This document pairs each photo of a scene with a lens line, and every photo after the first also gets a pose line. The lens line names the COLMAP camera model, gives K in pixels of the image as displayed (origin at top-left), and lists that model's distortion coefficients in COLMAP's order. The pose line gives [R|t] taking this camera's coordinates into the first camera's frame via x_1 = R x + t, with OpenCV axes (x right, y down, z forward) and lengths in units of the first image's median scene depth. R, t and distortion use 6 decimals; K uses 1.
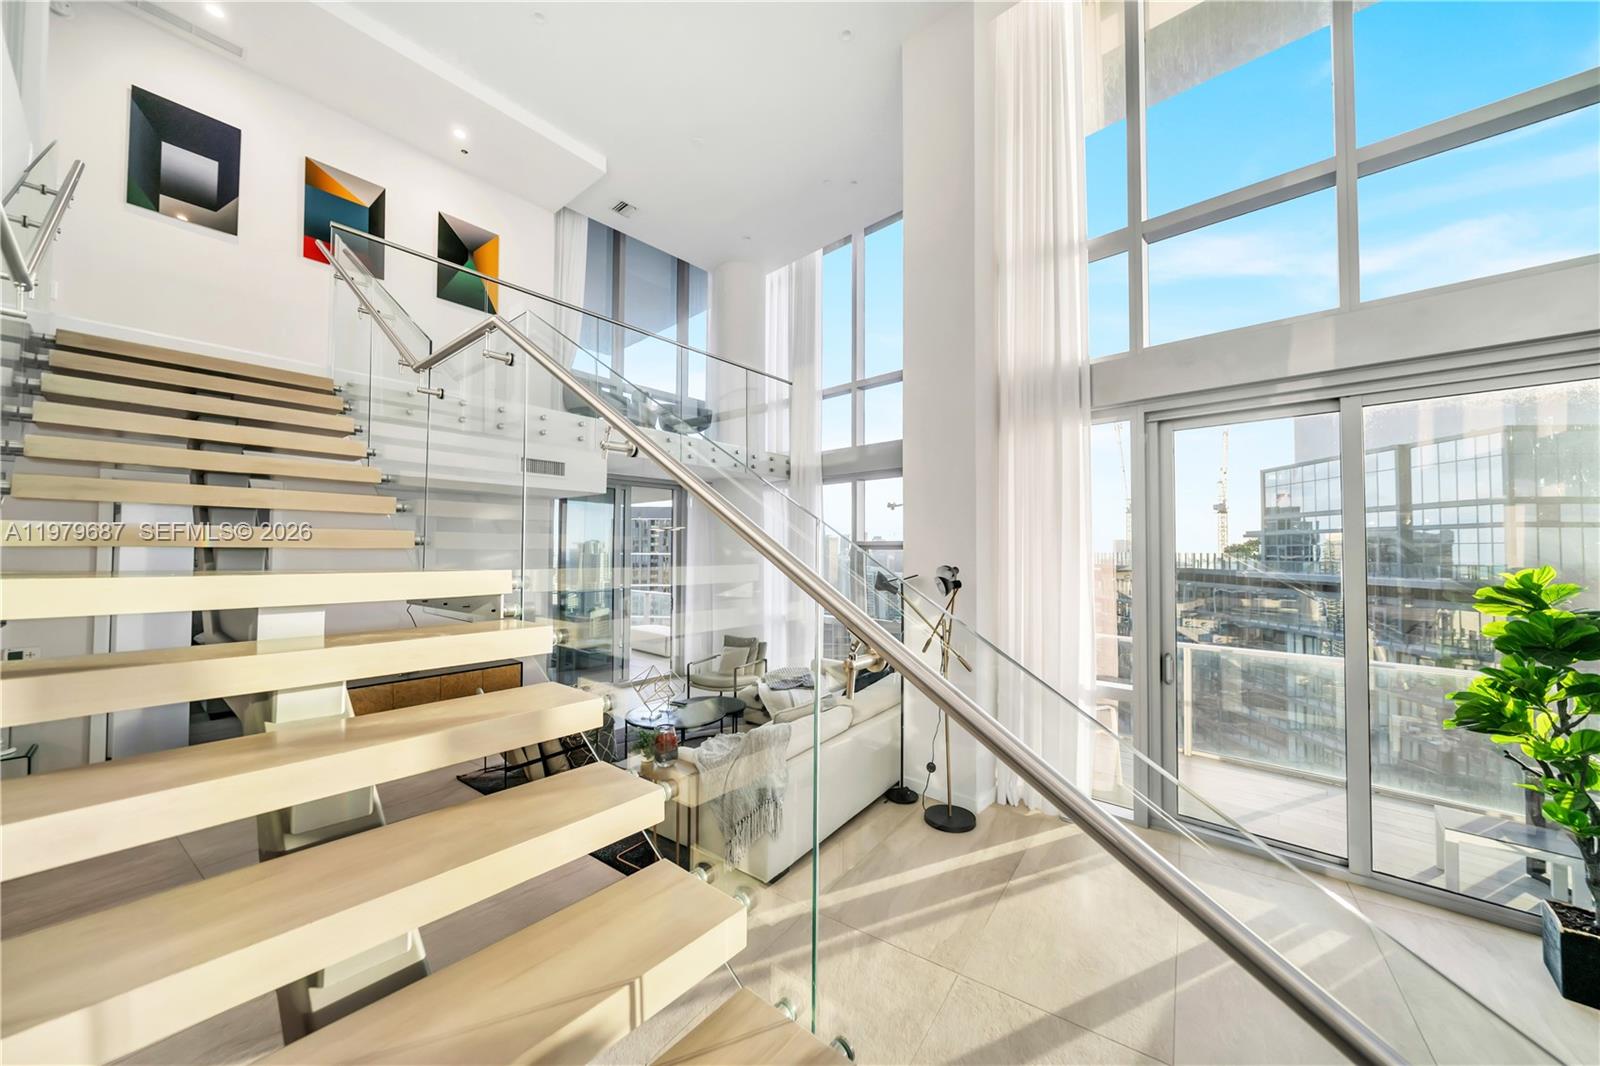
lens RADIAL K [[557.1, 0, 765.4], [0, 557.1, 529.6], [0, 0, 1]] dist [-0.002524, 0.000292]
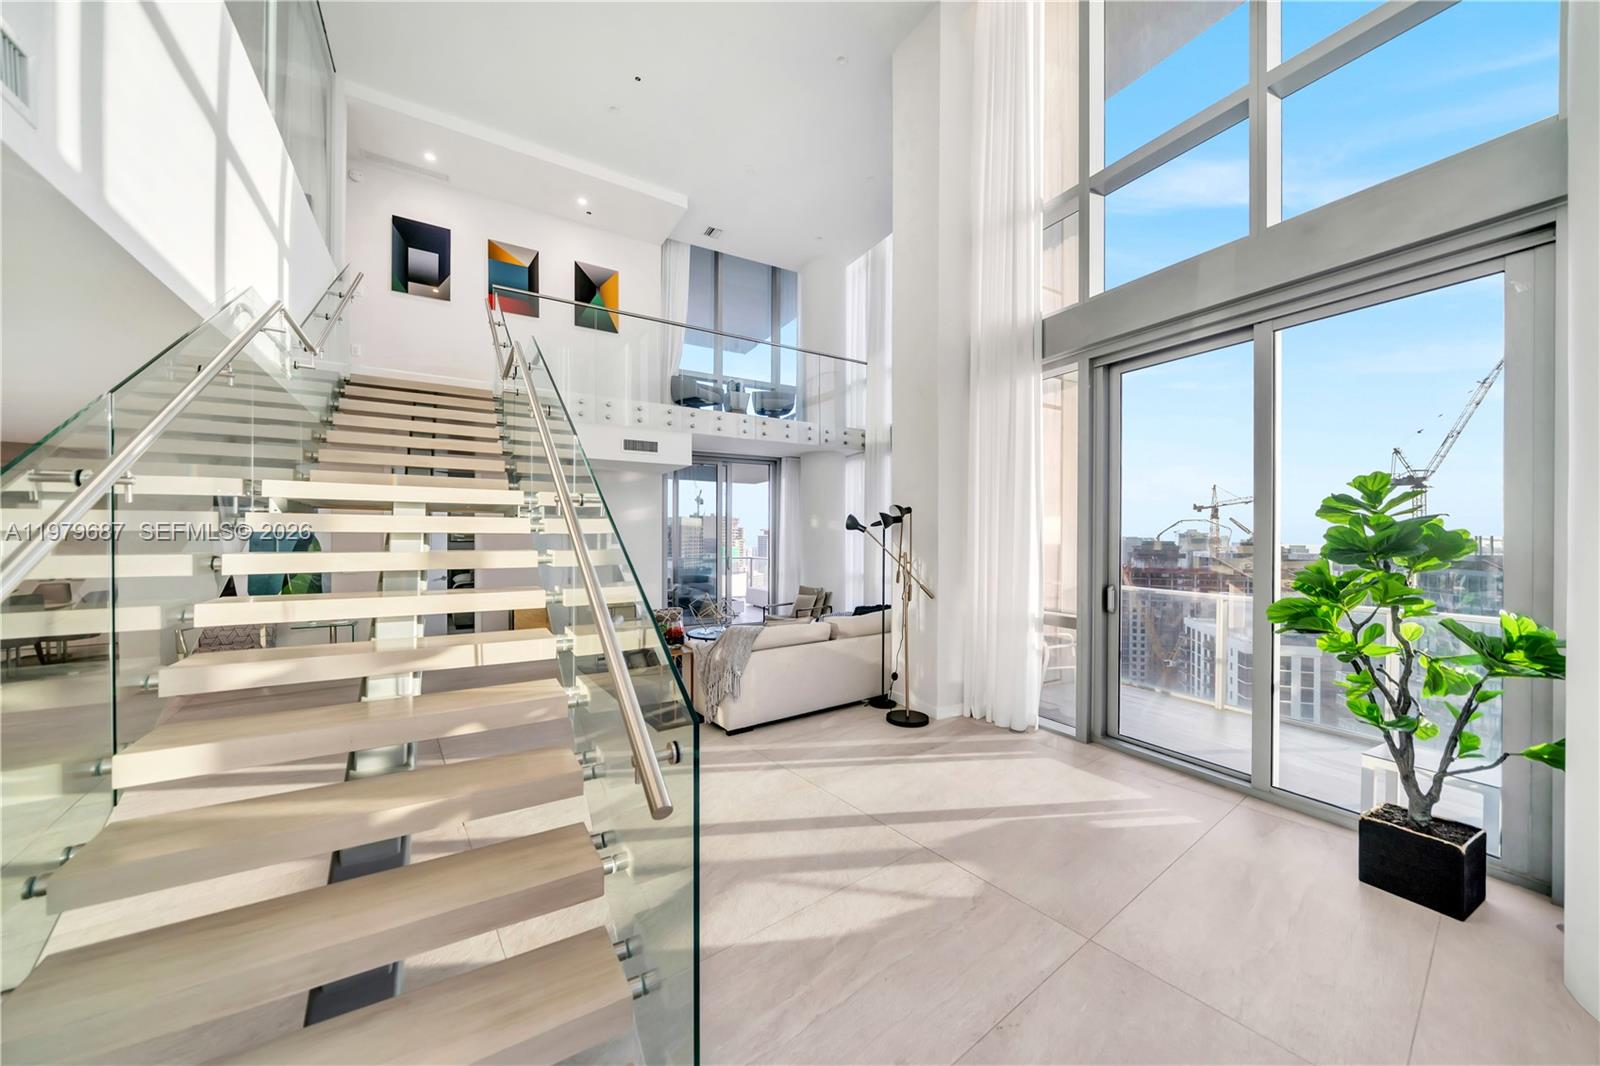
lens RADIAL K [[557.1, 0, 796.4], [0, 557.1, 538.4], [0, 0, 1]] dist [-0.002524, 0.000292]
pose [[0.951419, -0.000743, -0.307899, 0.420244], [0.009366, 0.999604, 0.026530, 0.087762], [0.307758, -0.028125, 0.951049, -0.173738]]
